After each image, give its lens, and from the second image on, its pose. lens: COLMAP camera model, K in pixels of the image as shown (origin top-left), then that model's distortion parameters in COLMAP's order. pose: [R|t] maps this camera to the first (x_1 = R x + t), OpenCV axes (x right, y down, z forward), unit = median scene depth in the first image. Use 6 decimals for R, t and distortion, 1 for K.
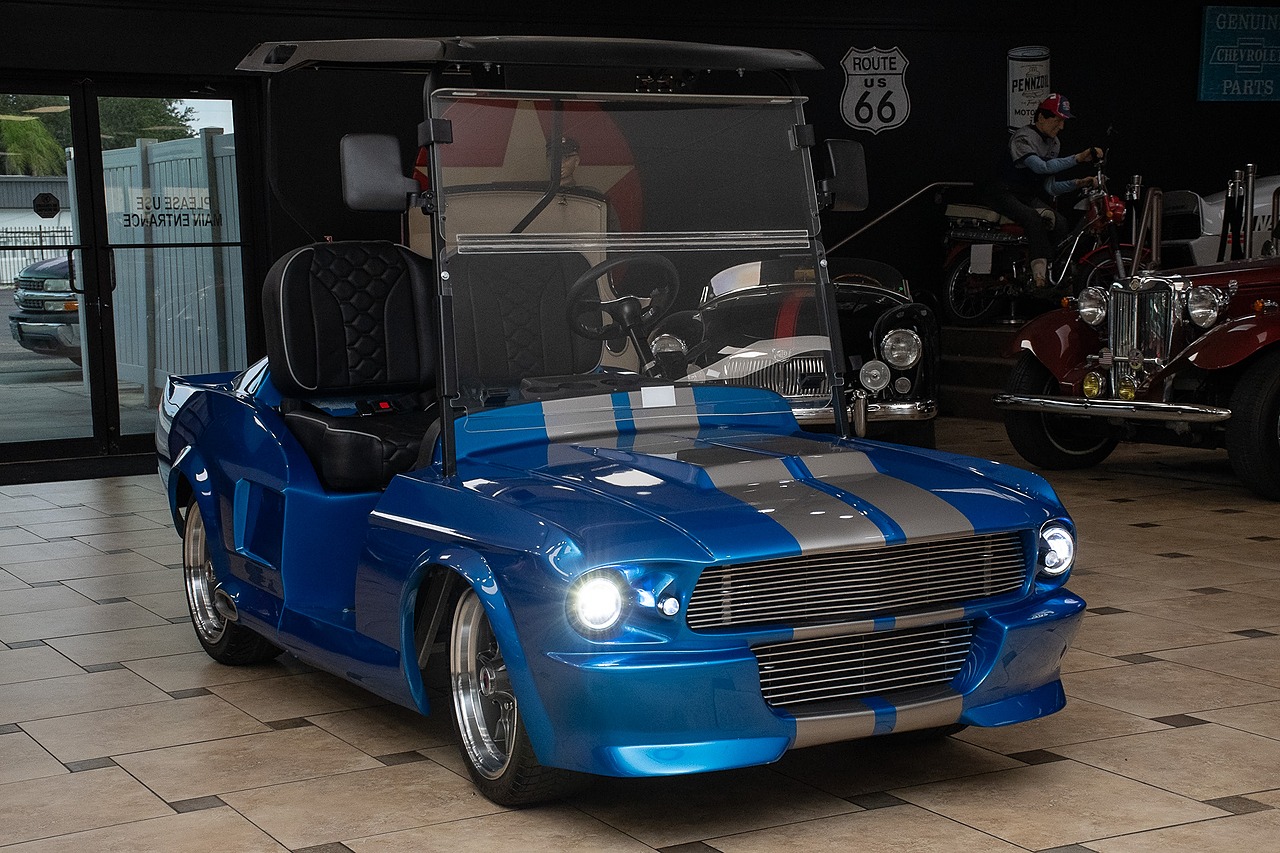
lens RADIAL K [[2088.9, 0, 690.1], [0, 2088.9, 440.3], [0, 0, 1]] dist [0.224804, 0.116766]
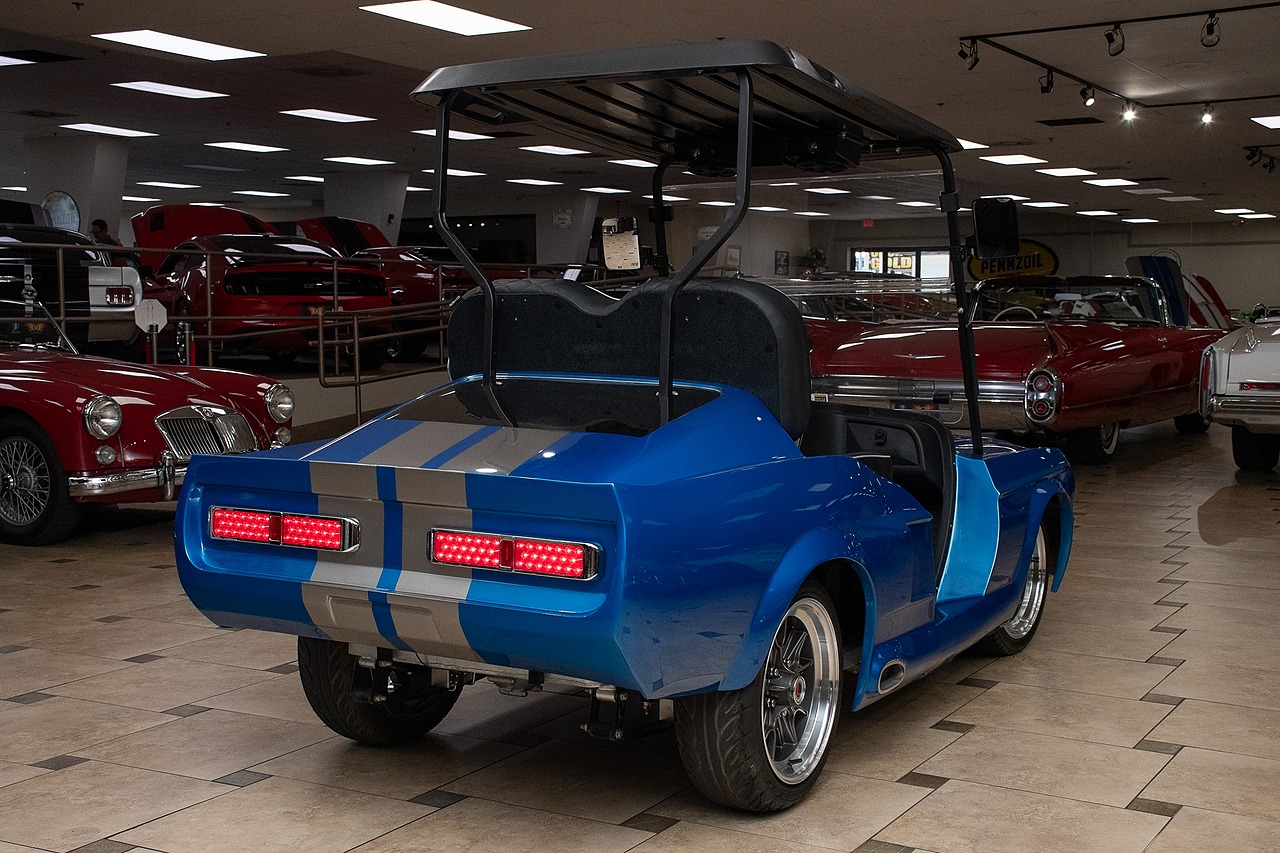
lens RADIAL K [[1557.1, 0, 640.0], [0, 1557.1, 426.5], [0, 0, 1]] dist [0.104722, 0.074175]
pose [[-0.508548, -0.040700, 0.860071, -0.447349], [0.099638, 0.989390, 0.105734, -0.066219], [-0.855249, 0.139467, -0.499097, 0.859177]]
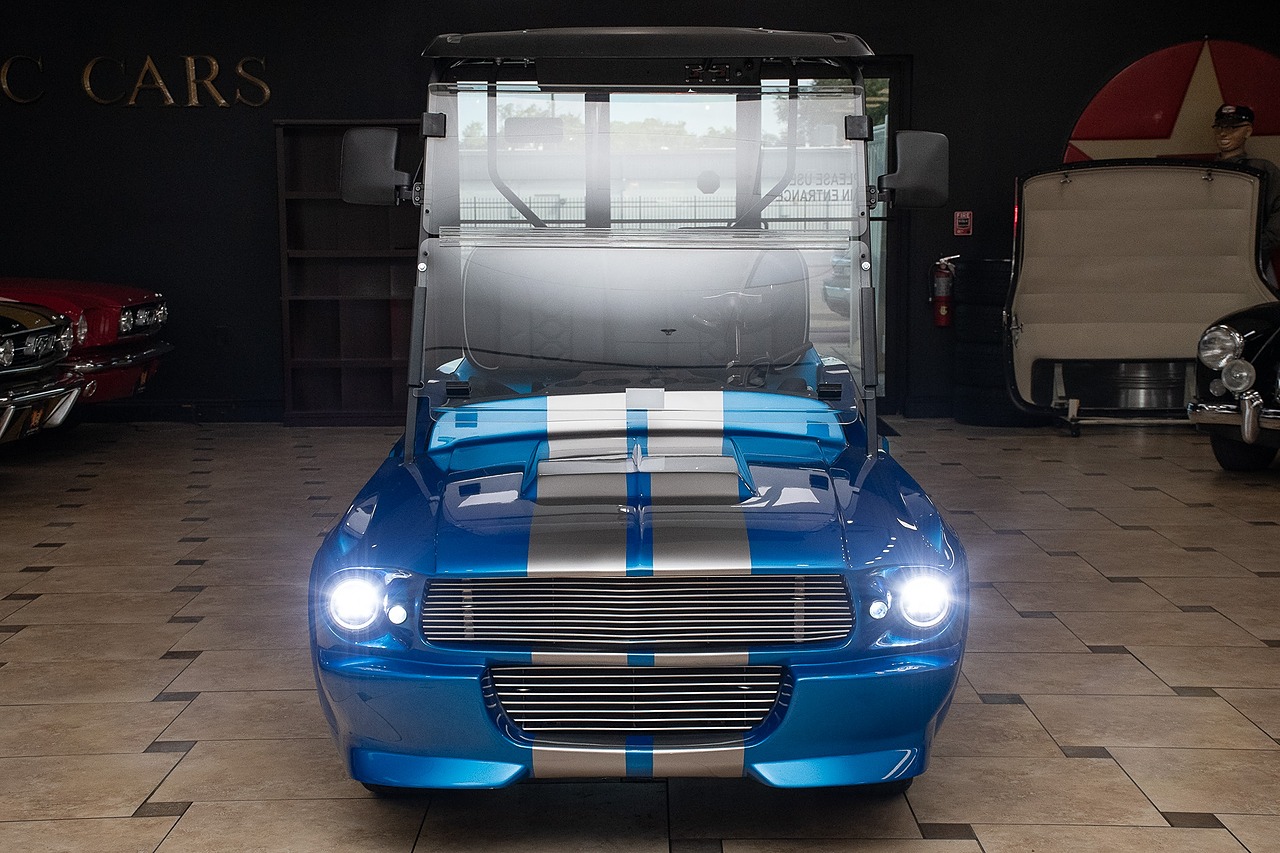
lens RADIAL K [[2046.1, 0, 619.8], [0, 2046.1, 428.4], [0, 0, 1]] dist [0.211072, 0.106078]
pose [[0.881588, 0.071024, -0.466645, 0.196615], [-0.064869, 0.997465, 0.029264, -0.015979], [0.467540, 0.004472, 0.883960, 0.073700]]
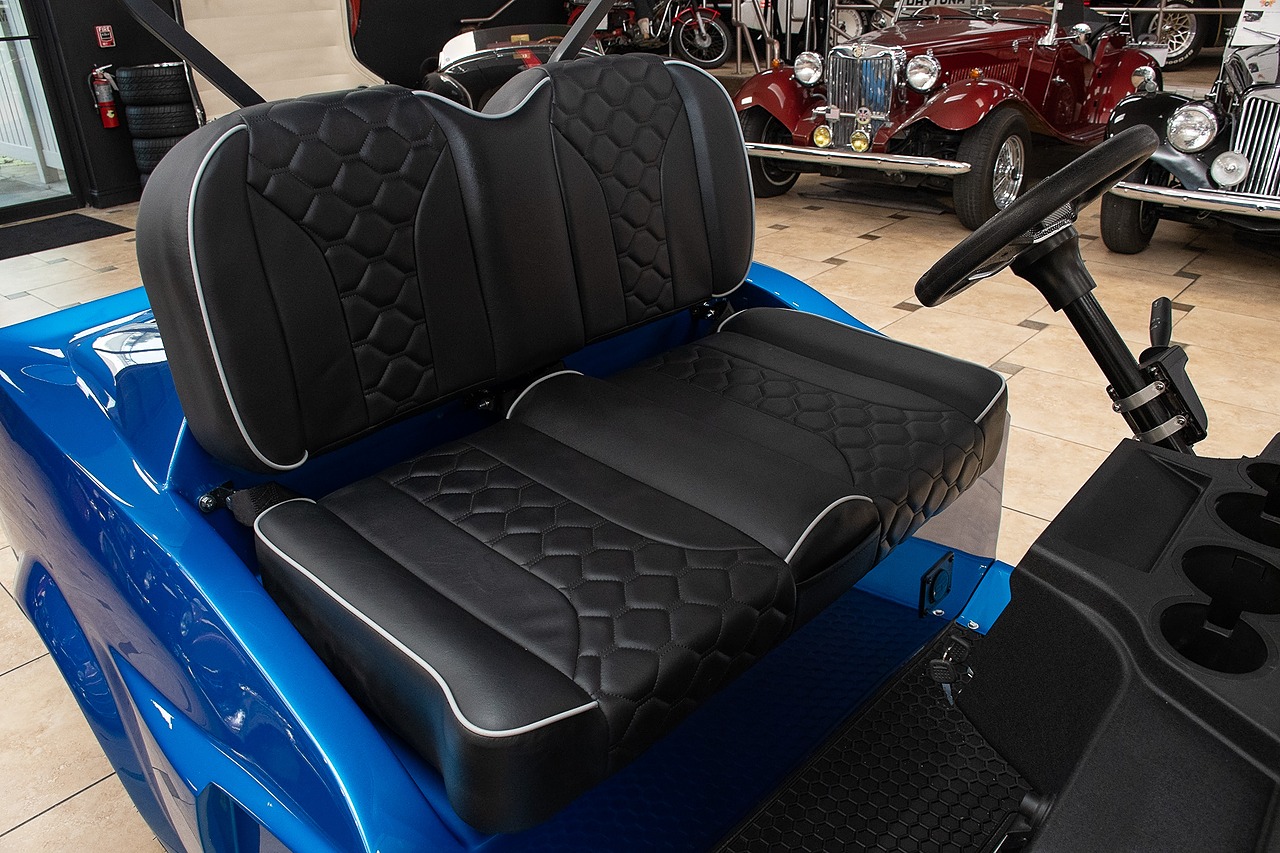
lens RADIAL K [[997.4, 0, 640.0], [0, 997.4, 426.5], [0, 0, 1]] dist [-0.161867, 0.109045]
pose [[0.946271, -0.143357, 0.289862, -0.100302], [0.043911, 0.945027, 0.324030, -0.057310], [-0.320379, -0.293892, 0.900547, 0.484029]]
